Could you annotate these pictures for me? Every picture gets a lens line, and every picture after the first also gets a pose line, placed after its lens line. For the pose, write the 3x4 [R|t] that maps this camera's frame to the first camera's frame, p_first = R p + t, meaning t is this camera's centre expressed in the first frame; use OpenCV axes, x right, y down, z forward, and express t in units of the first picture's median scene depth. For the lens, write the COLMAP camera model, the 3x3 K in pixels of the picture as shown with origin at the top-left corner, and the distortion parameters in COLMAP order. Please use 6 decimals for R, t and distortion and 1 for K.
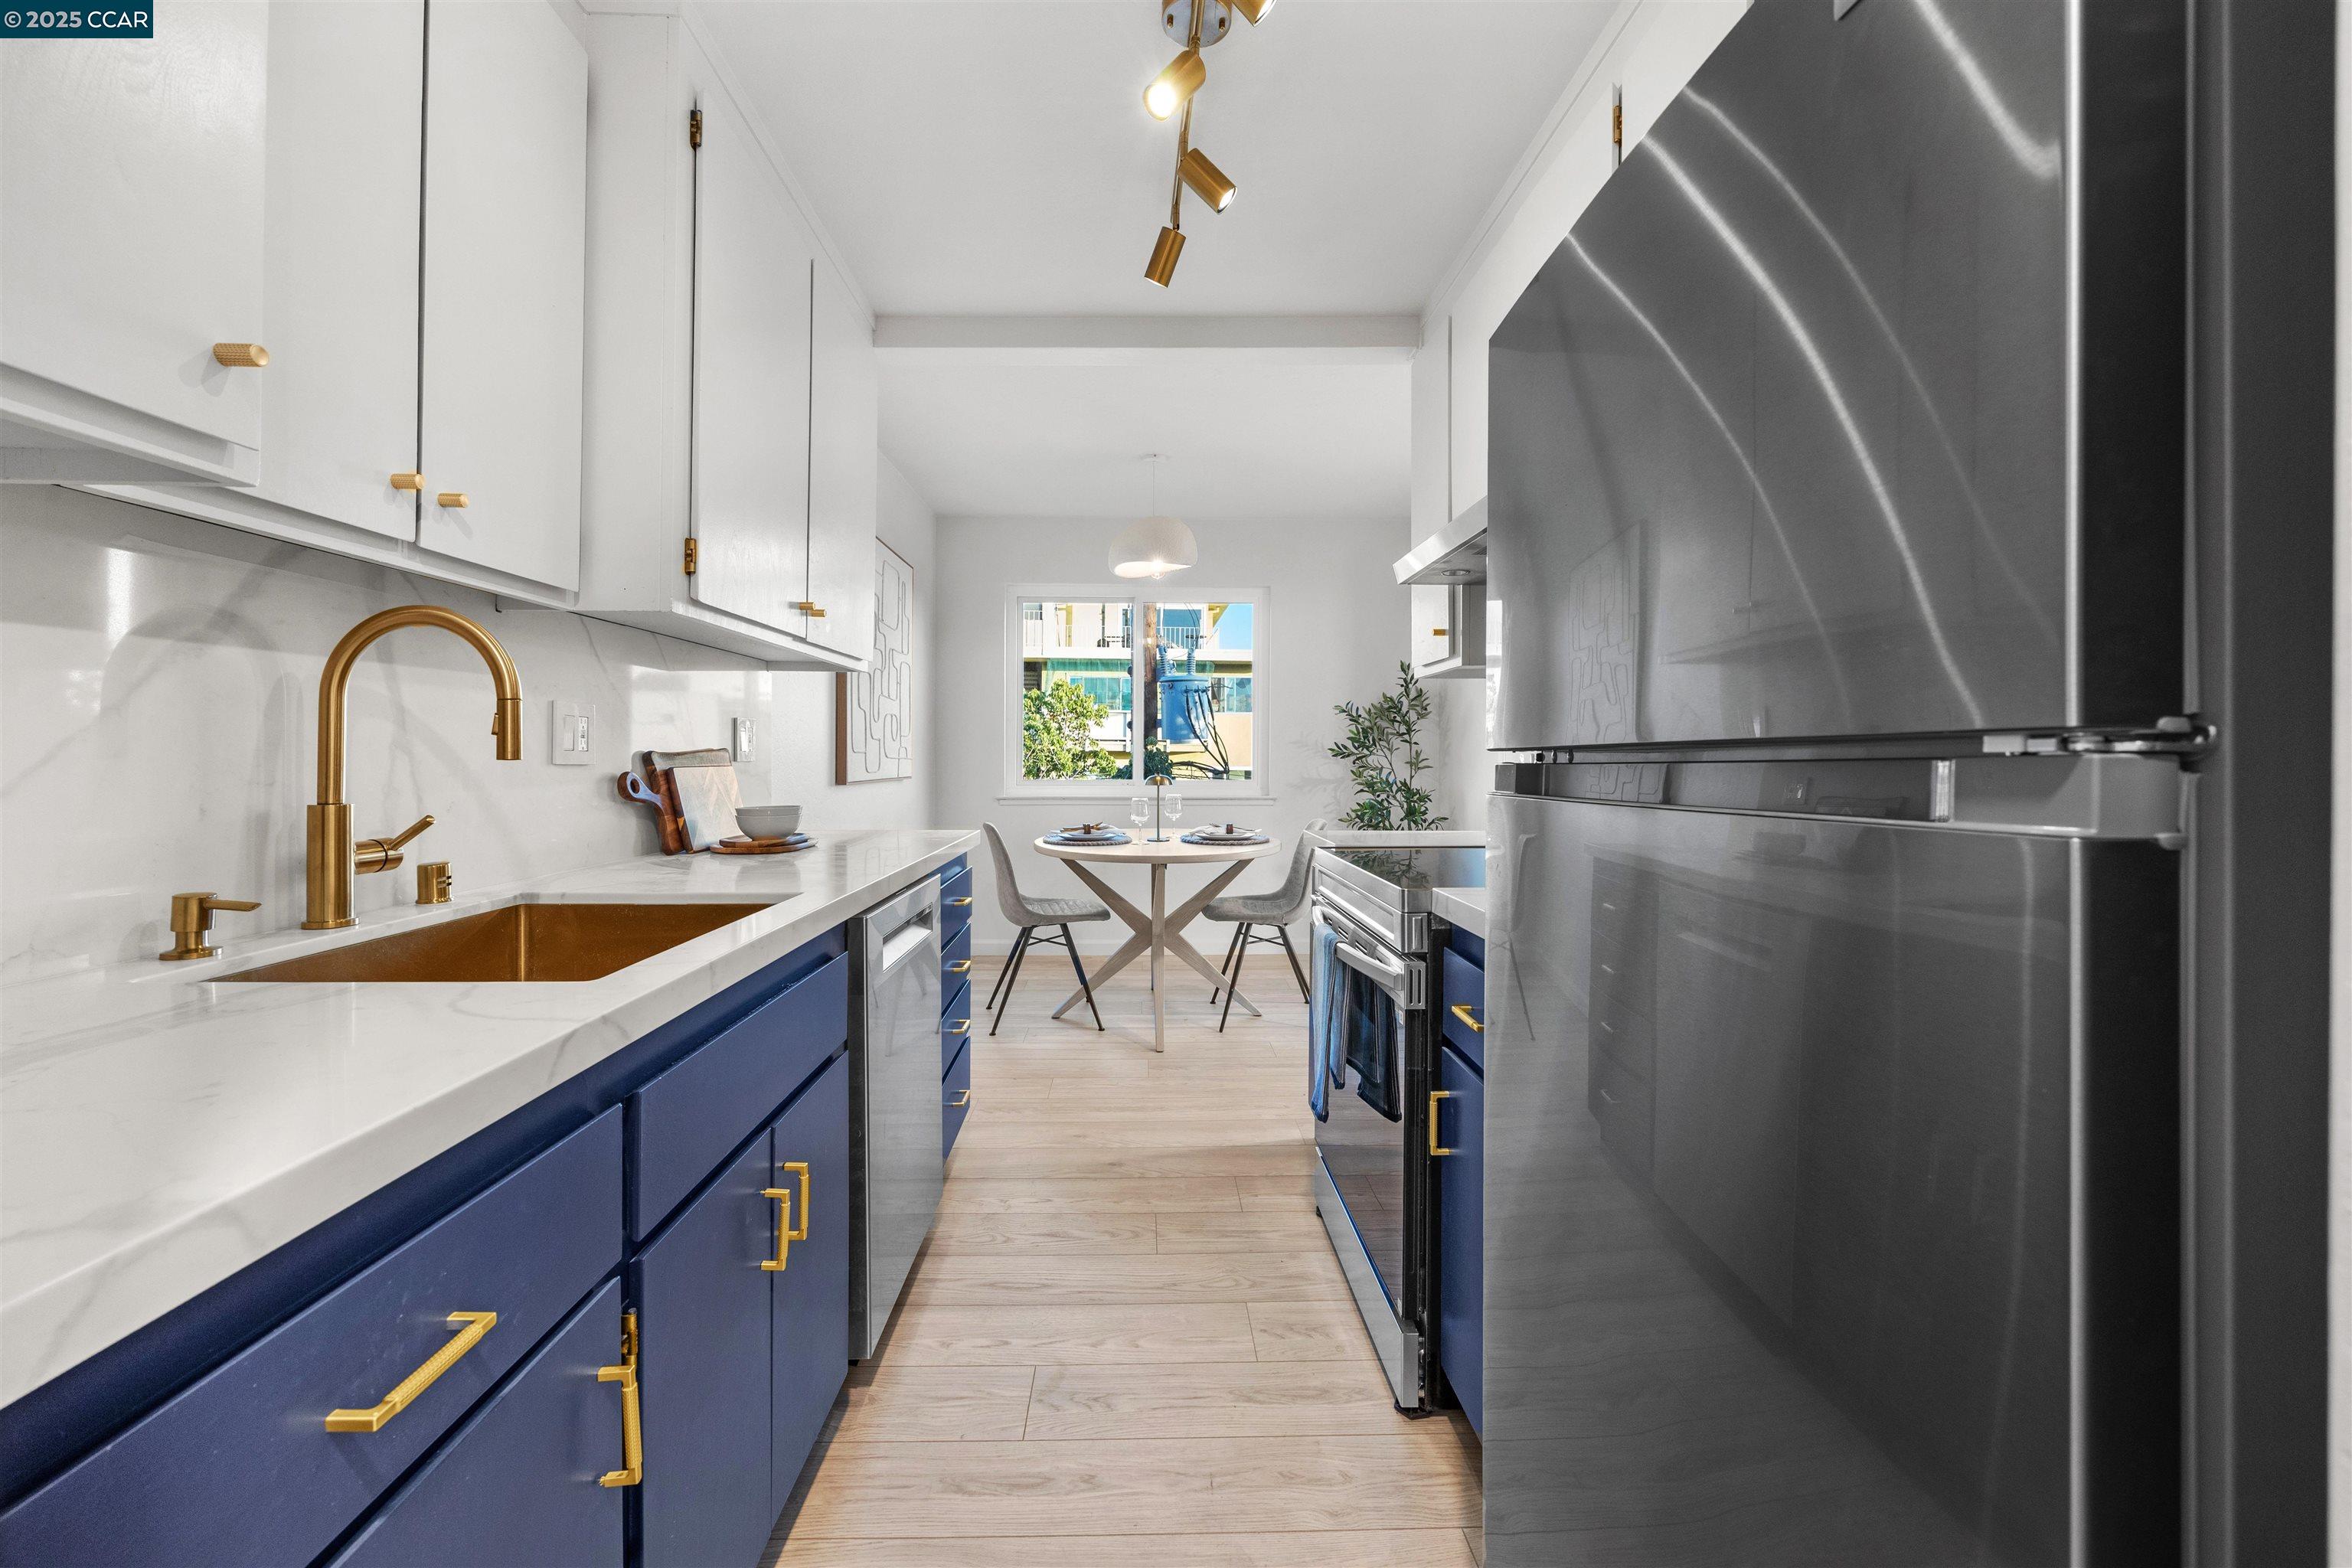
lens RADIAL K [[930.1, 0, 1127.7], [0, 930.1, 754.5], [0, 0, 1]] dist [-0.002950, -0.000301]
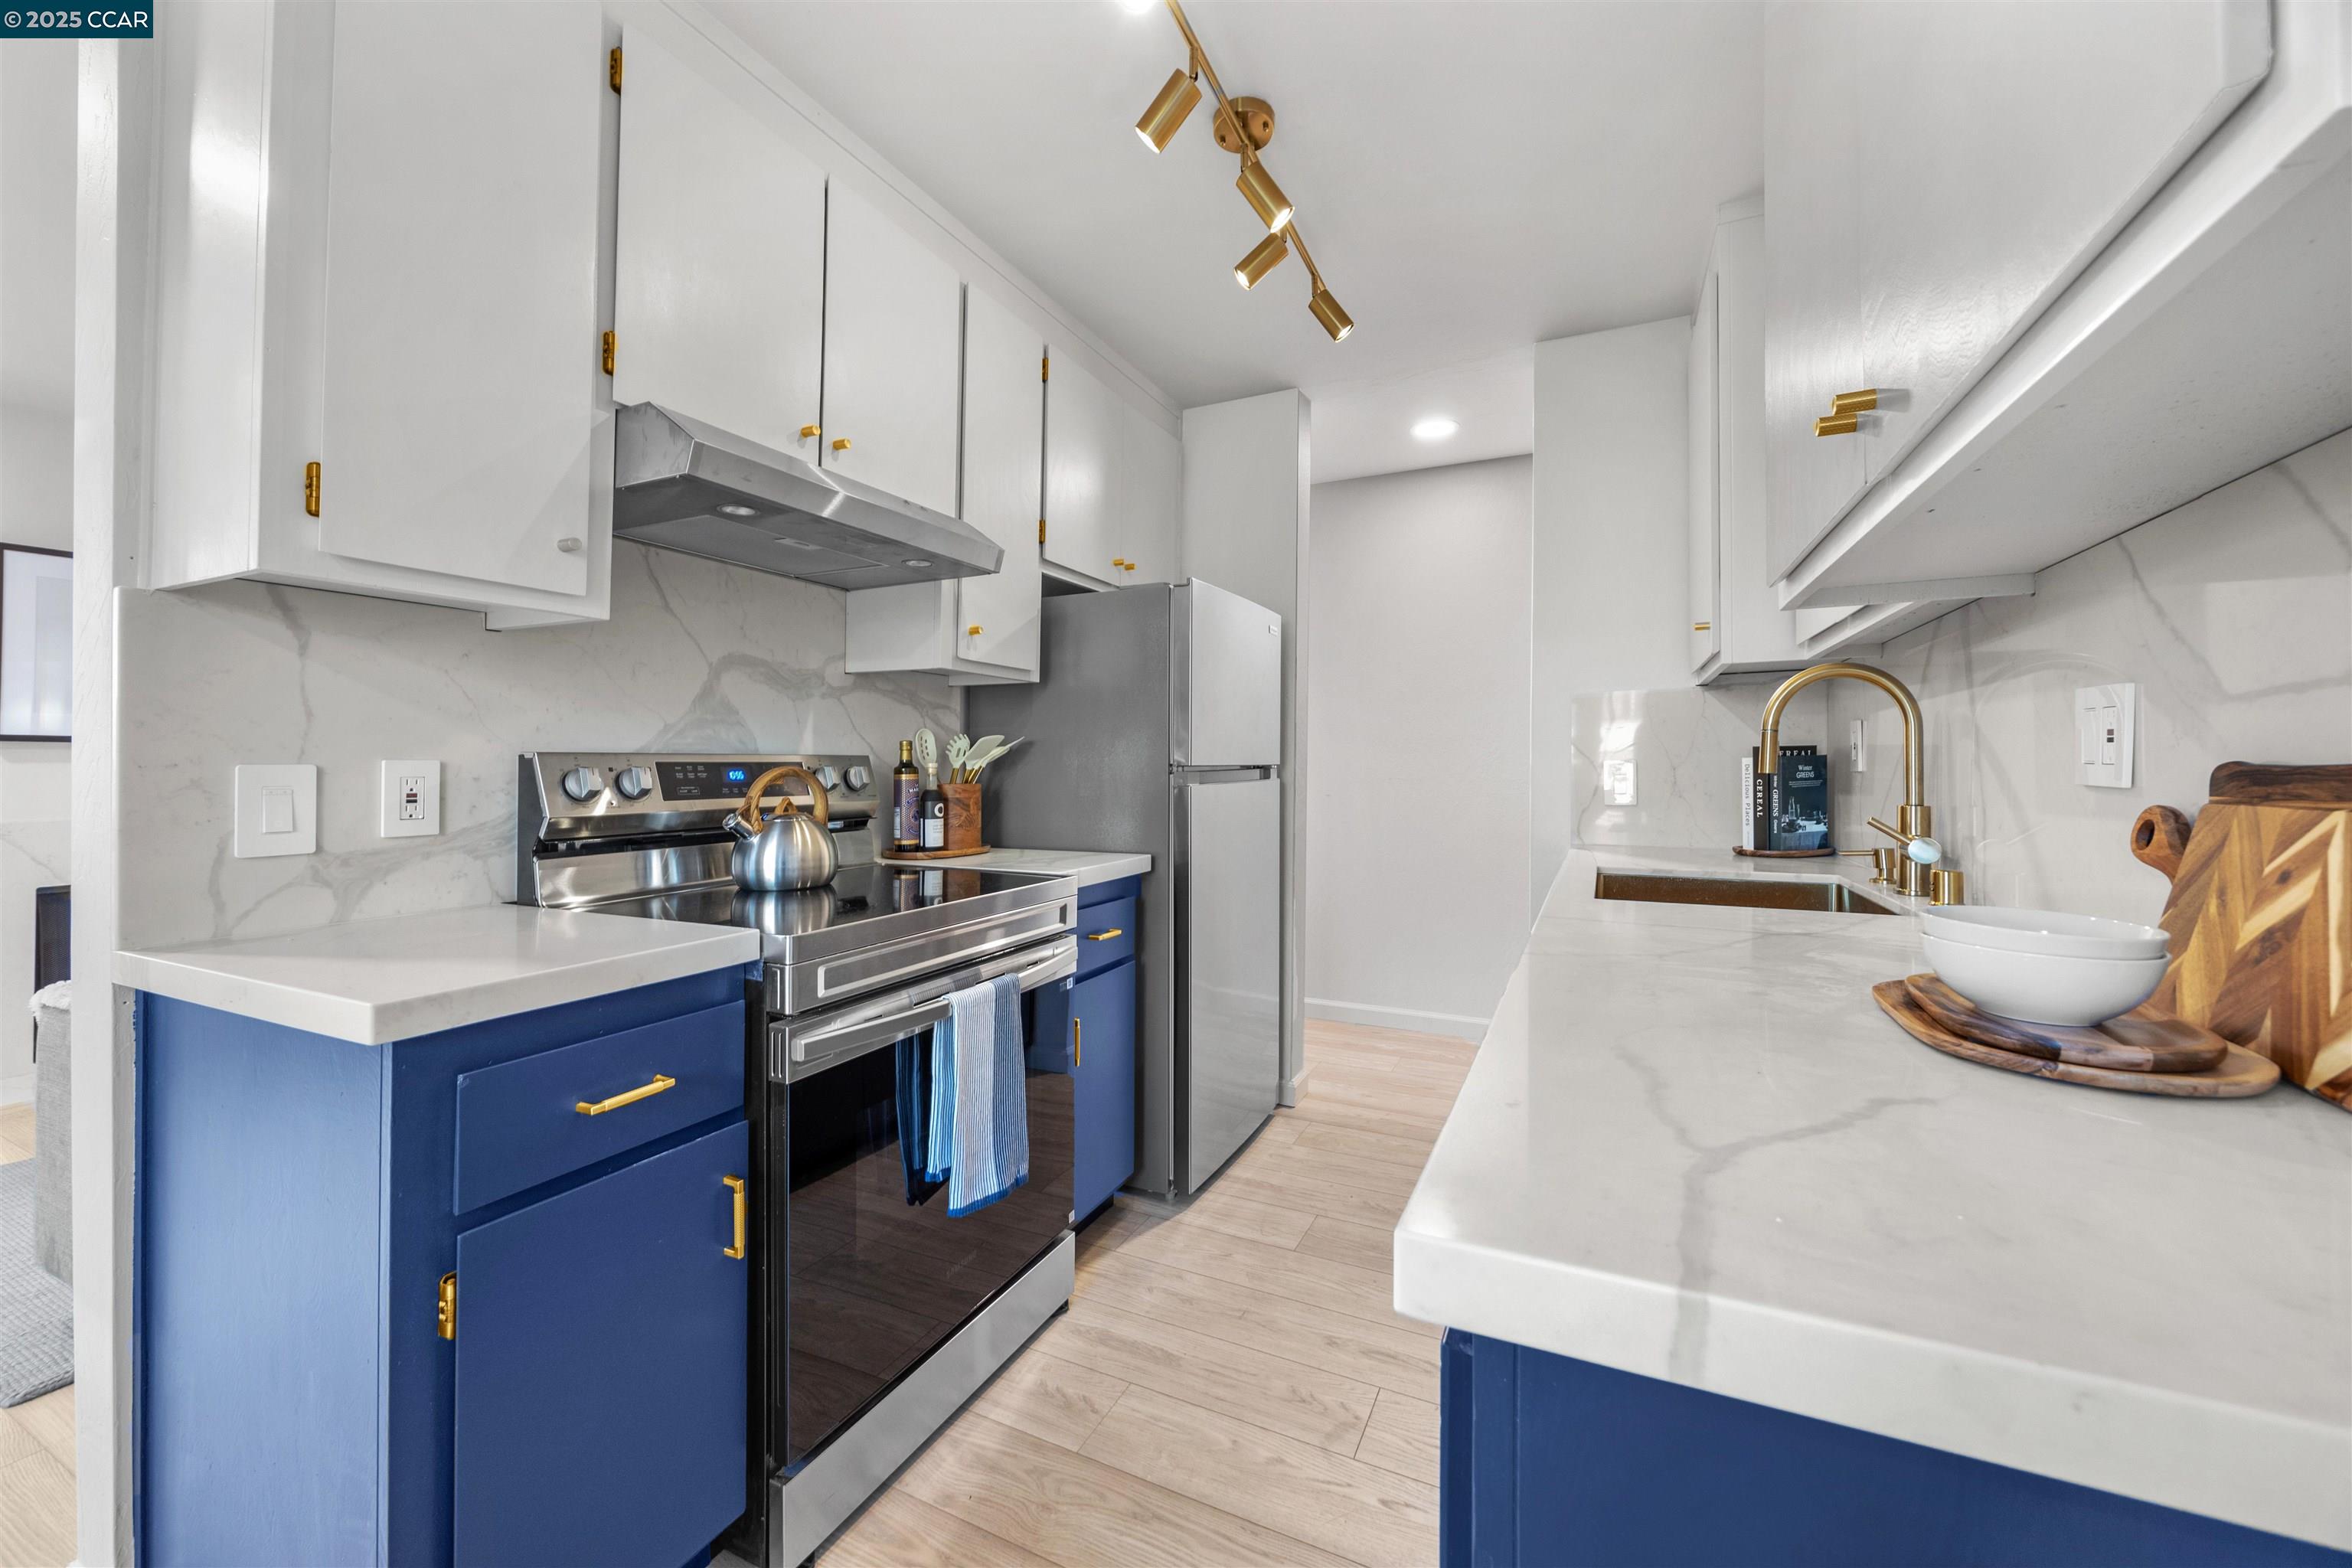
lens RADIAL K [[901.1, 0, 1141.8], [0, 901.1, 753.8], [0, 0, 1]] dist [-0.000436, 0.000059]
pose [[-0.889270, 0.012616, 0.457208, -0.141752], [0.006885, 0.999875, -0.014199, -0.003548], [-0.457331, -0.009479, -0.889246, 0.822280]]
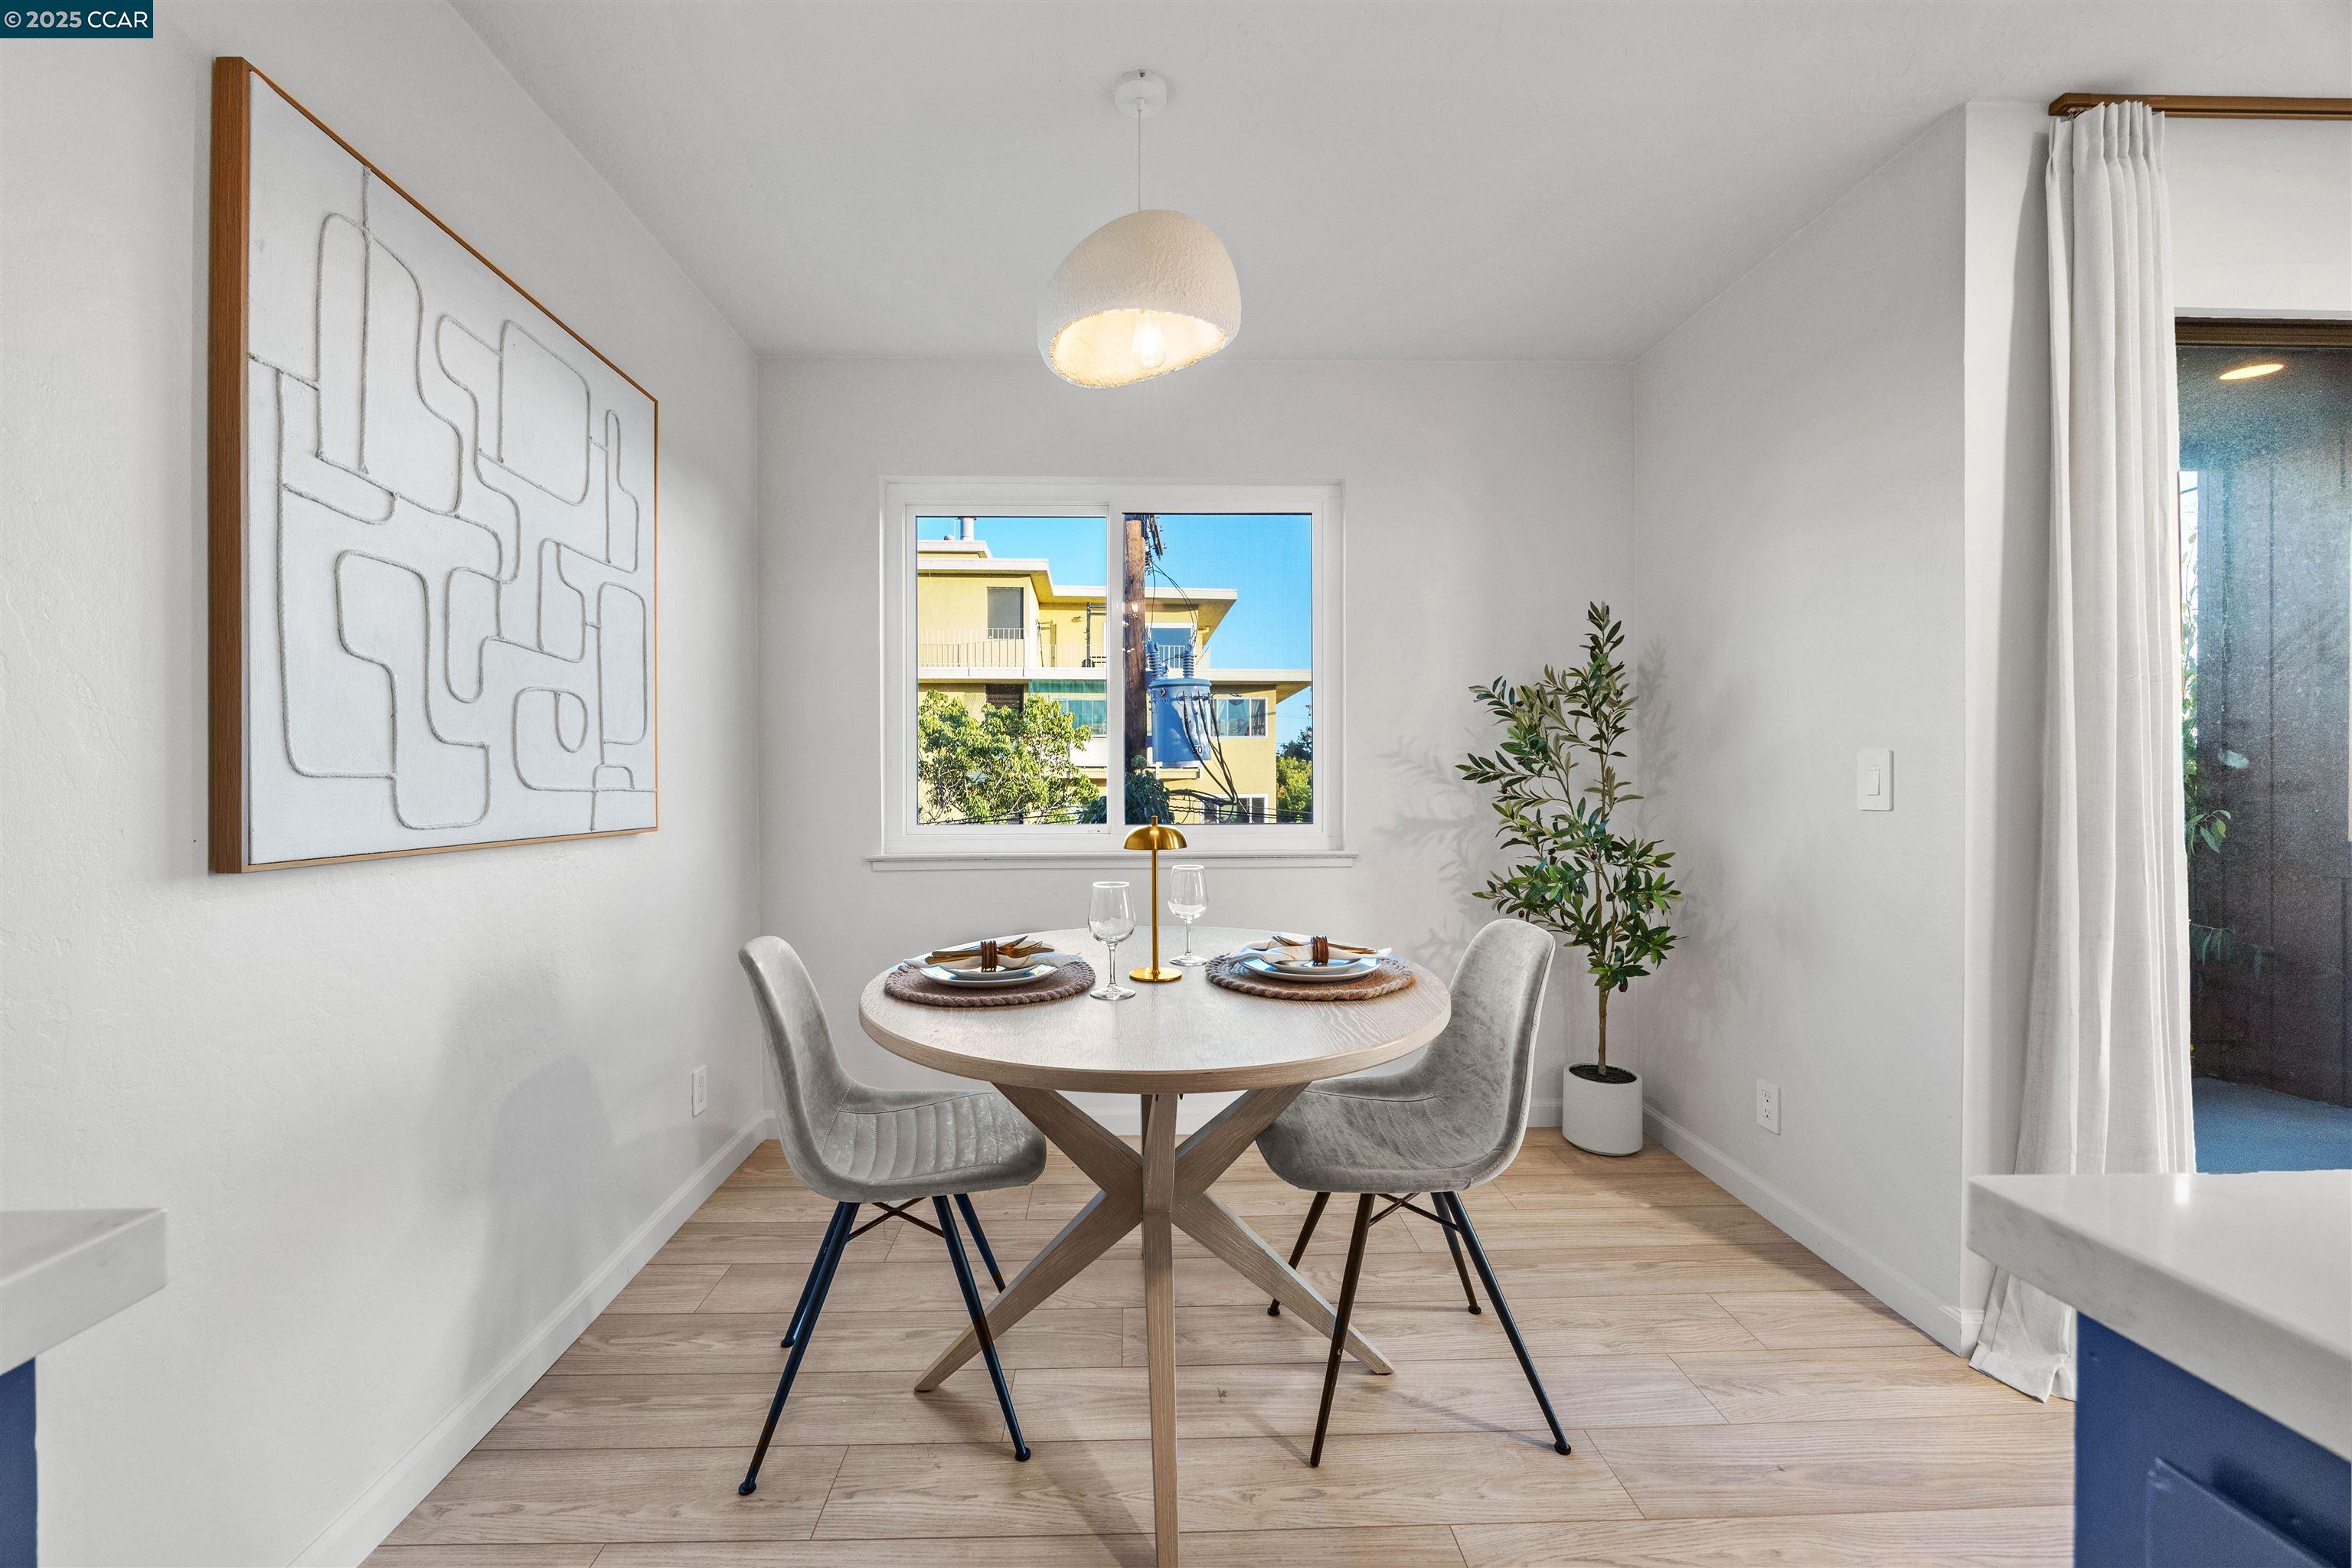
lens RADIAL K [[915.5, 0, 1118.8], [0, 915.5, 791.4], [0, 0, 1]] dist [0.000125, 0.000066]
pose [[0.999949, -0.009940, 0.001492, 0.015984], [0.009924, 0.999899, 0.010155, 0.000999], [-0.001592, -0.010140, 0.999947, 0.576627]]
